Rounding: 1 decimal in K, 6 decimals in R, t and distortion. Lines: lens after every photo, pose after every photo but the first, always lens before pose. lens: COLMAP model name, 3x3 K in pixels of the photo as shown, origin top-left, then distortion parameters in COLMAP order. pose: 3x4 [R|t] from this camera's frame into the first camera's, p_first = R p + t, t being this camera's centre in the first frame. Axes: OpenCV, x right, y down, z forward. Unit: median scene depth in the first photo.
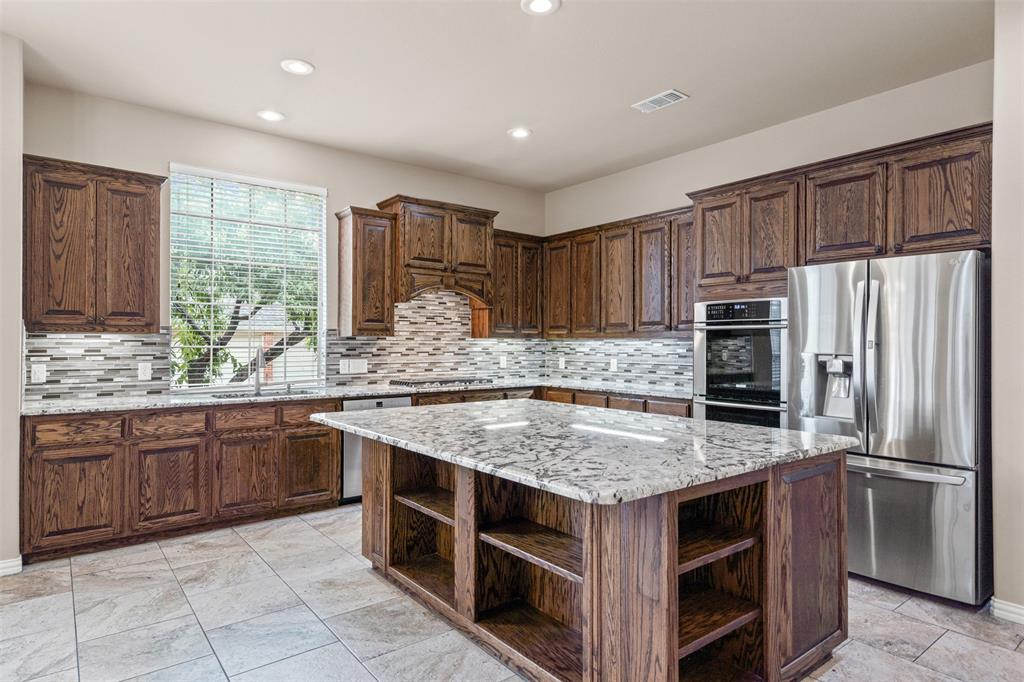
lens RADIAL K [[576.1, 0, 498.2], [0, 576.1, 342.0], [0, 0, 1]] dist [0.001000, -0.000731]
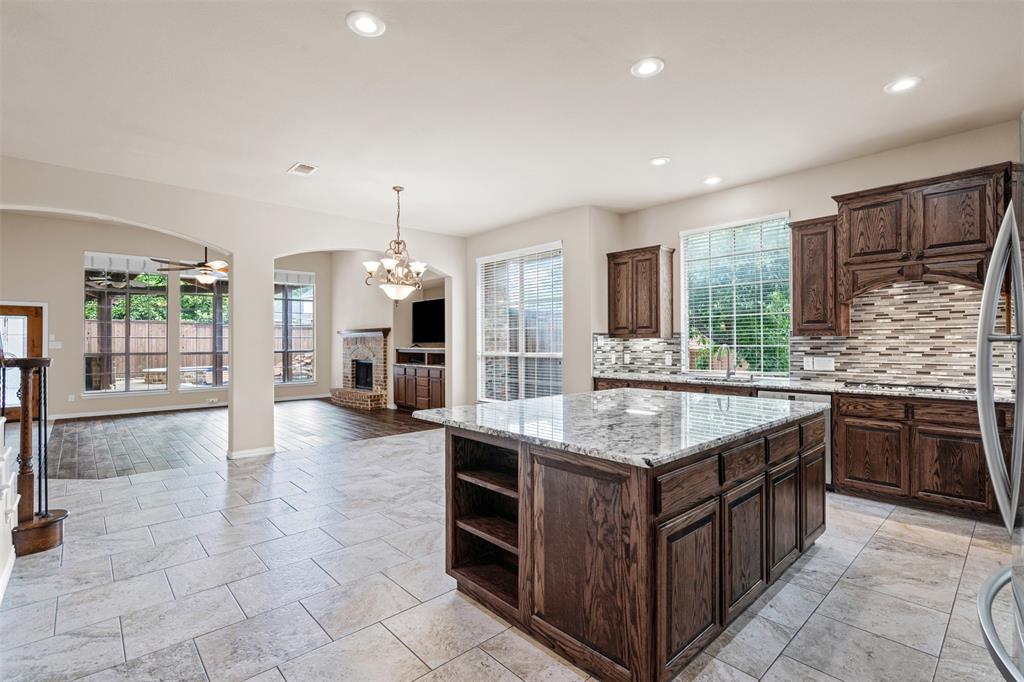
lens RADIAL K [[468.1, 0, 516.1], [0, 468.1, 344.2], [0, 0, 1]] dist [-0.006389, 0.002341]
pose [[0.097729, -0.001641, -0.995212, 0.702224], [0.007399, 0.999972, -0.000923, 0.002101], [0.995186, -0.007274, 0.097738, 0.422740]]
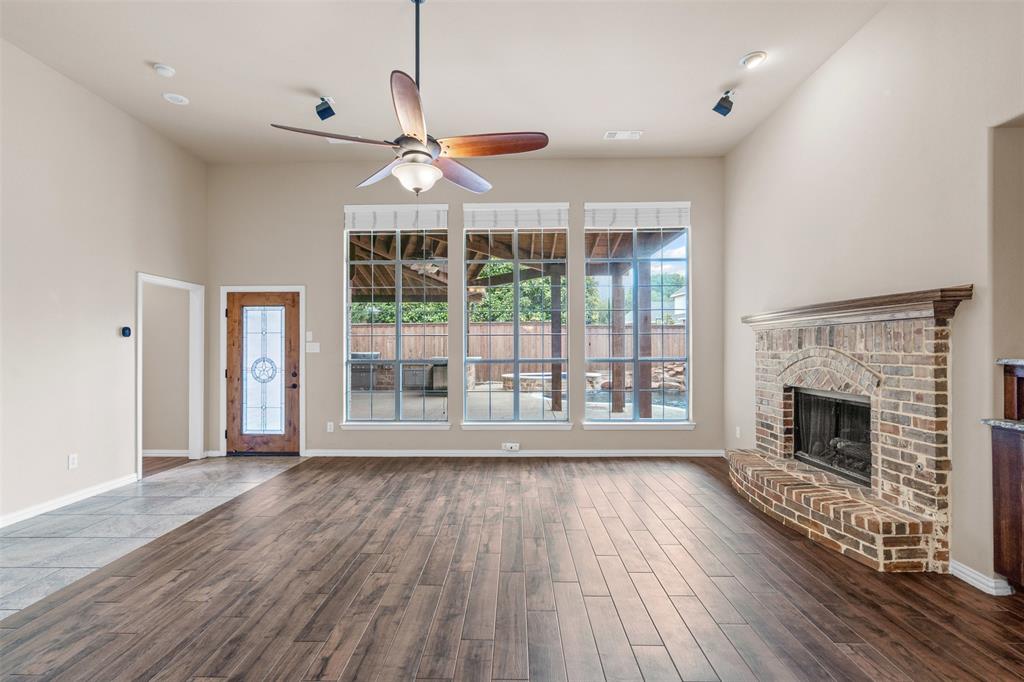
lens RADIAL K [[468.1, 0, 507.1], [0, 468.1, 344.3], [0, 0, 1]] dist [-0.006389, 0.002341]
pose [[-0.624042, -0.007326, -0.781357, -0.726896], [0.003640, 0.999918, -0.012282, -0.001964], [0.781382, -0.010509, -0.623964, -0.046893]]
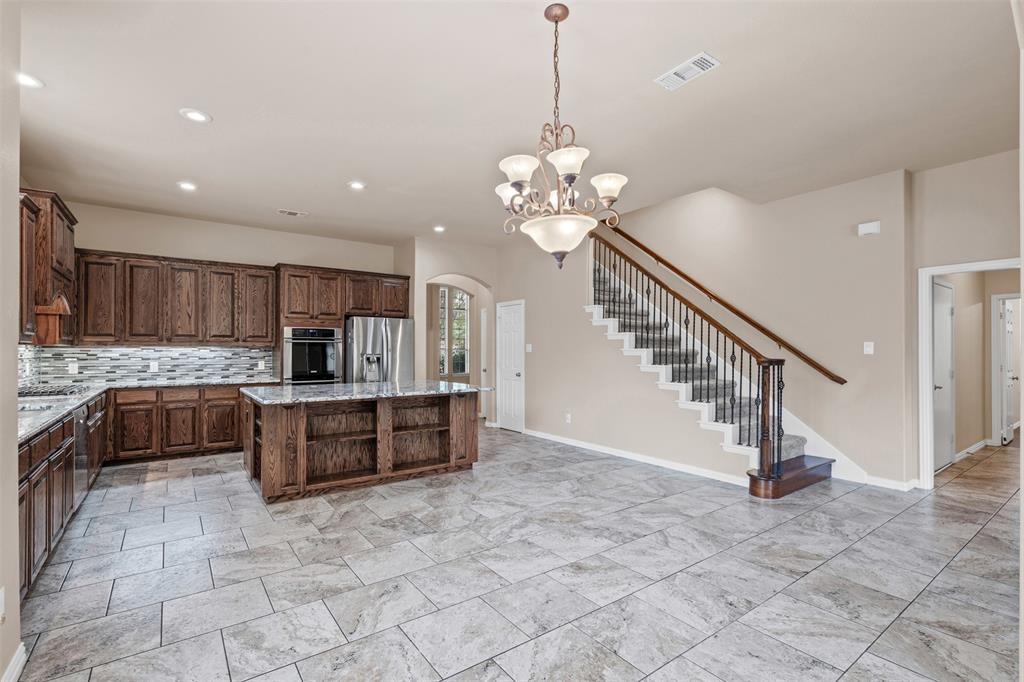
lens RADIAL K [[468.1, 0, 512.0], [0, 468.1, 348.7], [0, 0, 1]] dist [-0.006389, 0.002341]
pose [[0.021981, 0.001471, 0.999757, -1.089076], [-0.003162, 0.999994, -0.001402, -0.001298], [-0.999753, -0.003130, 0.021985, 0.278262]]
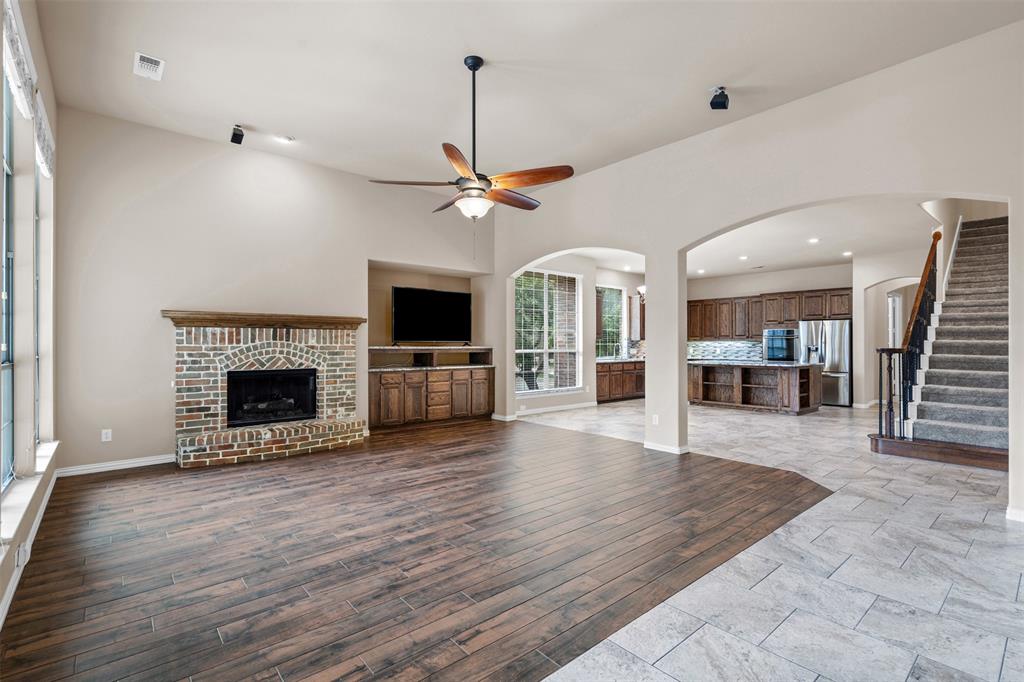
lens RADIAL K [[468.1, 0, 506.2], [0, 468.1, 340.6], [0, 0, 1]] dist [-0.006389, 0.002341]
pose [[0.999133, -0.001998, 0.041584, -1.165049], [0.002181, 0.999988, -0.004355, -0.000716], [-0.041574, 0.004442, 0.999126, -1.479468]]
